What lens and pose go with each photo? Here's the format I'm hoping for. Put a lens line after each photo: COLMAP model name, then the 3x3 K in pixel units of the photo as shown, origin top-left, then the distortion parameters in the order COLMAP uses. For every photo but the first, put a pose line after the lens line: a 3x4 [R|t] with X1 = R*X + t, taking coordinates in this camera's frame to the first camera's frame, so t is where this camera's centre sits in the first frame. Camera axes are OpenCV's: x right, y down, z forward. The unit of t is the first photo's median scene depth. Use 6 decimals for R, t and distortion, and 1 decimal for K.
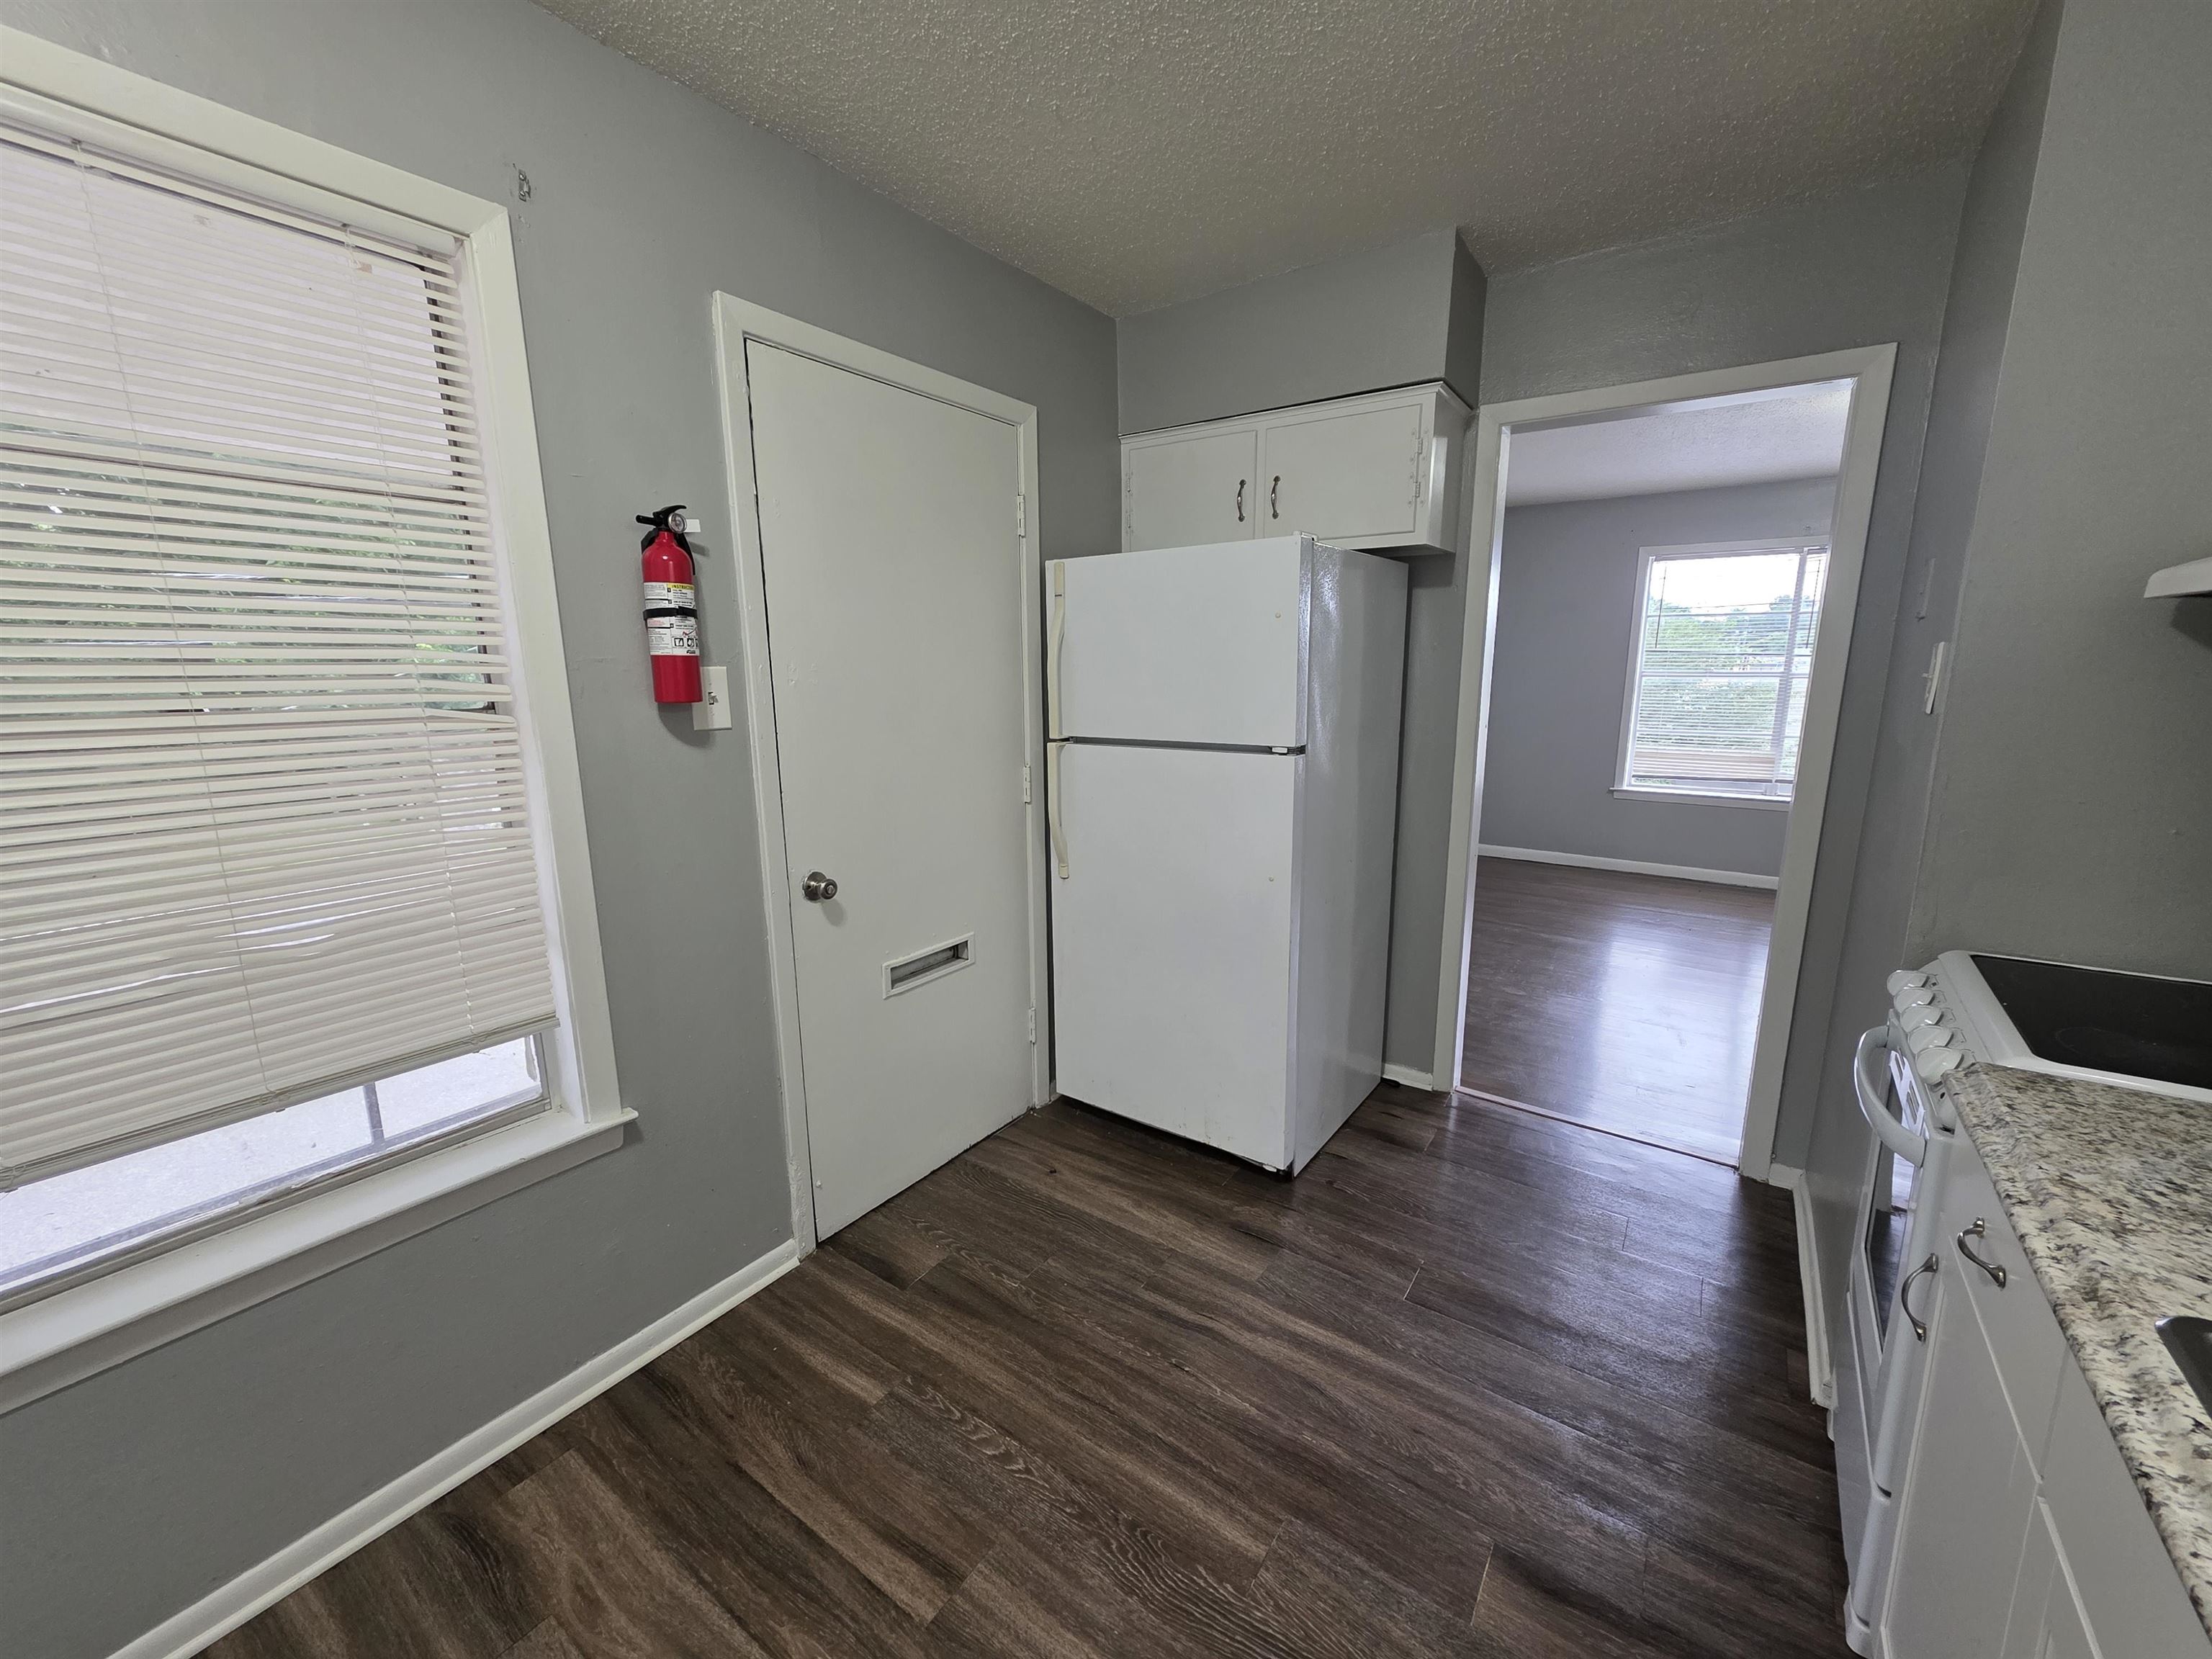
lens RADIAL K [[880.4, 0, 1108.7], [0, 880.4, 835.1], [0, 0, 1]] dist [0.004017, 0.000440]
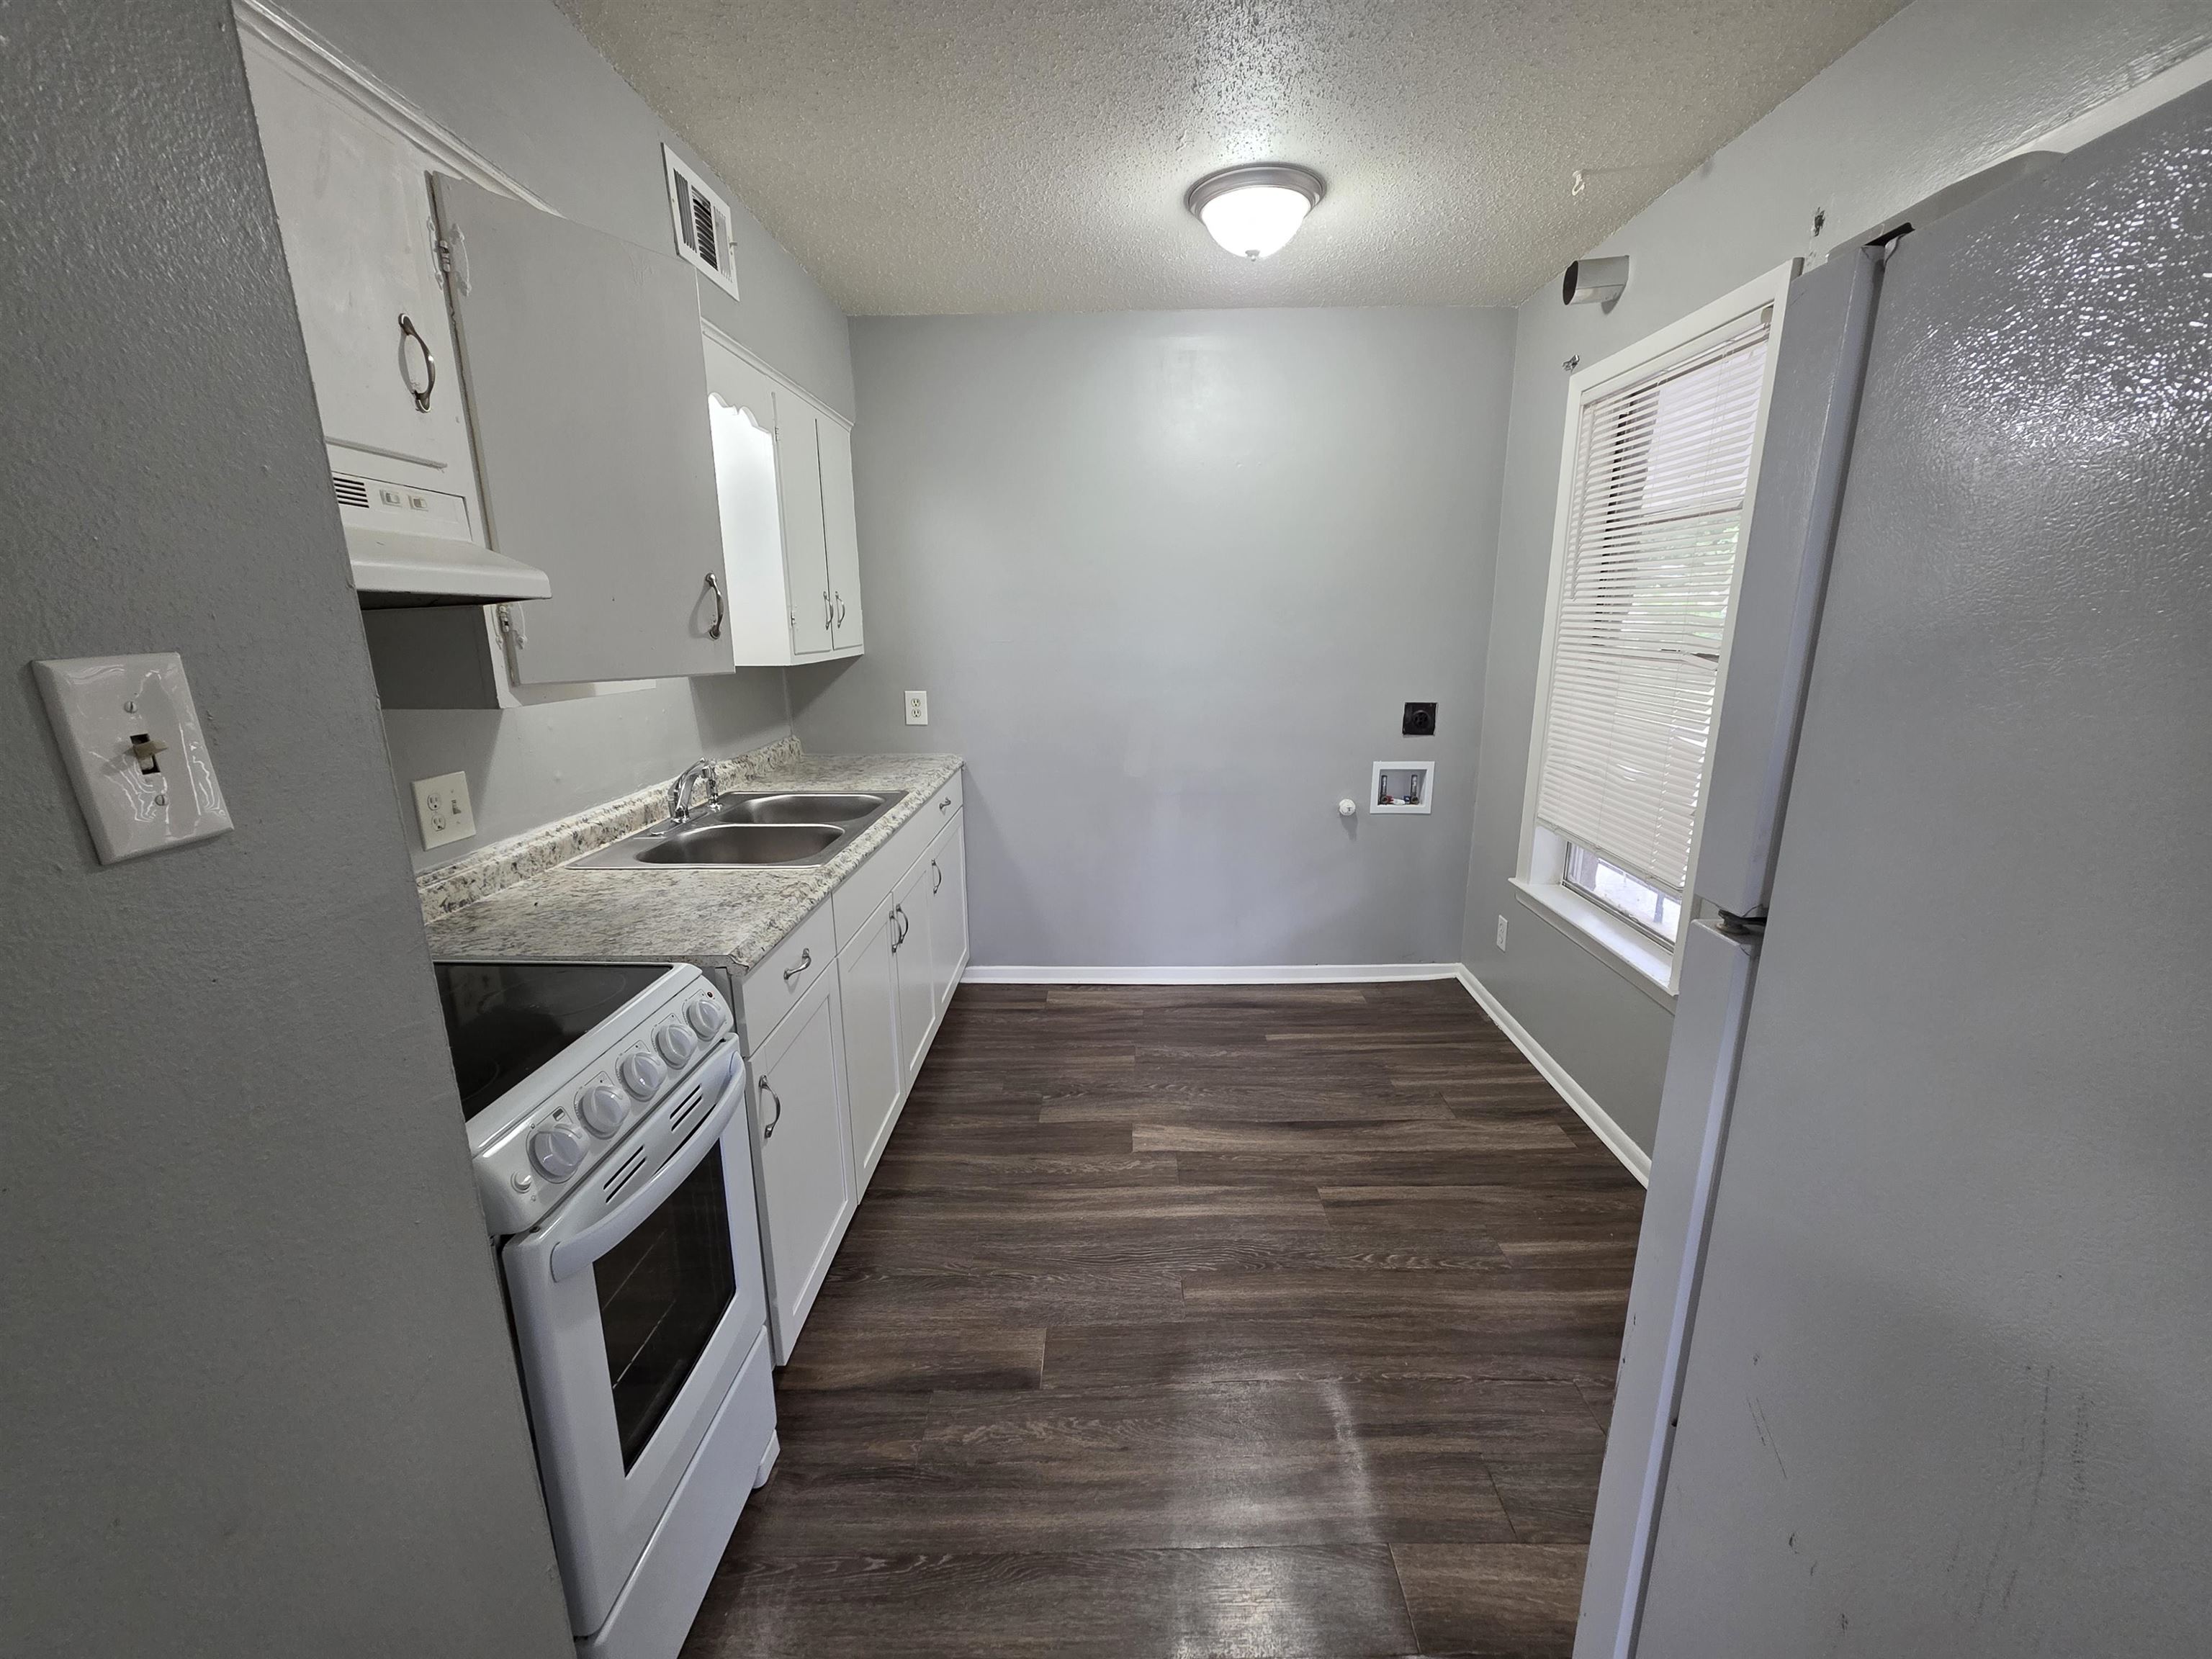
lens RADIAL K [[880.4, 0, 1111.7], [0, 880.4, 830.1], [0, 0, 1]] dist [0.004017, 0.000440]
pose [[-0.821700, 0.151294, -0.549472, 0.851088], [-0.089031, 0.918208, 0.385964, -0.336539], [0.562924, 0.366066, -0.741021, 1.578007]]
